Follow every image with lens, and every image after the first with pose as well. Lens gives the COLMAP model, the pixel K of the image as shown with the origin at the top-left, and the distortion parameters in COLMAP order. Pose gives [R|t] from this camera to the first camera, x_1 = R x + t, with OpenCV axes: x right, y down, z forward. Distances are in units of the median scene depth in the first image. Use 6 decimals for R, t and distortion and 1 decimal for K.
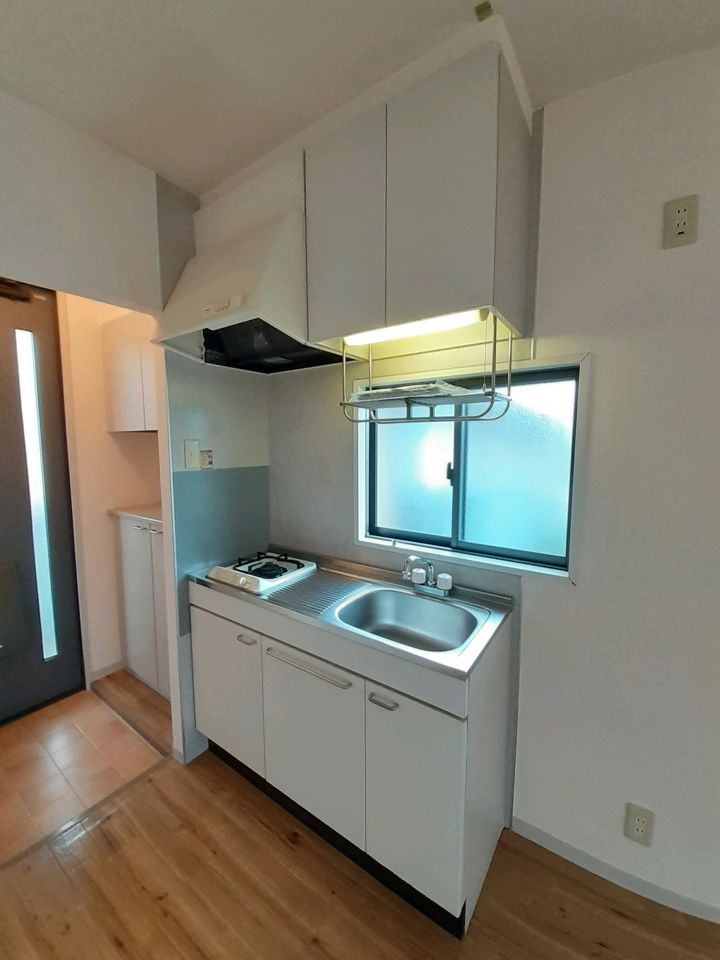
lens RADIAL K [[382.1, 0, 356.6], [0, 382.1, 474.5], [0, 0, 1]] dist [-0.000863, -0.001030]
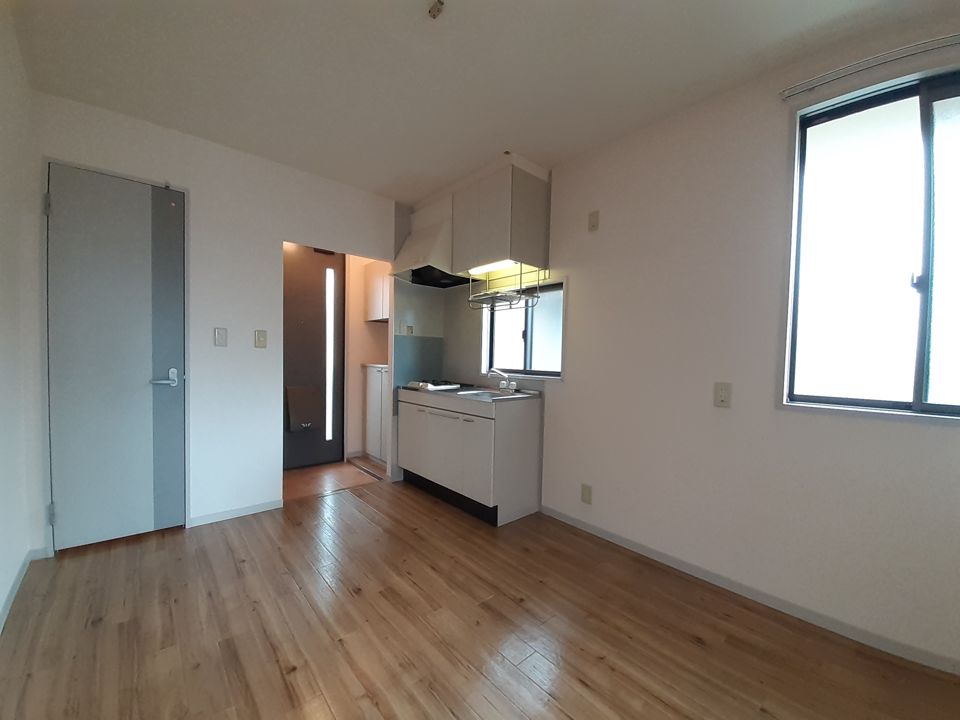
lens RADIAL K [[382.1, 0, 483.7], [0, 382.1, 367.0], [0, 0, 1]] dist [-0.000863, -0.001030]
pose [[0.973559, 0.029253, -0.226553, 0.458137], [-0.043910, 0.997237, -0.059927, 0.260926], [0.224174, 0.068290, 0.972153, -0.881347]]
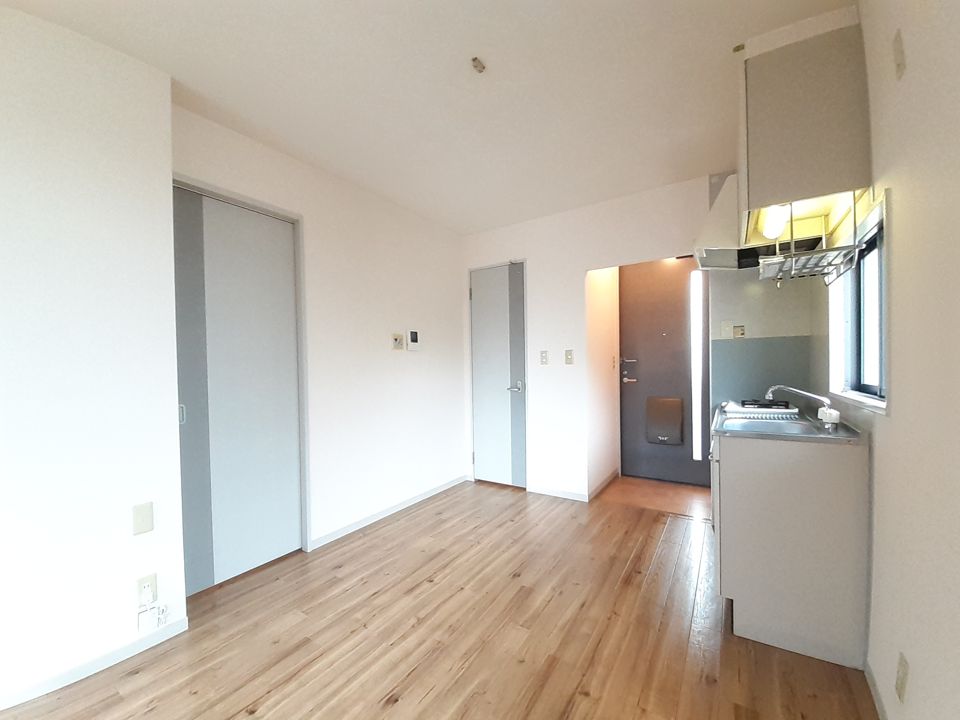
lens RADIAL K [[382.1, 0, 475.9], [0, 382.1, 366.5], [0, 0, 1]] dist [-0.000863, -0.001030]
pose [[0.025100, 0.000577, -0.999685, 1.124084], [-0.069290, 0.997596, -0.001164, 0.176181], [0.997281, 0.069298, 0.025080, -0.078158]]
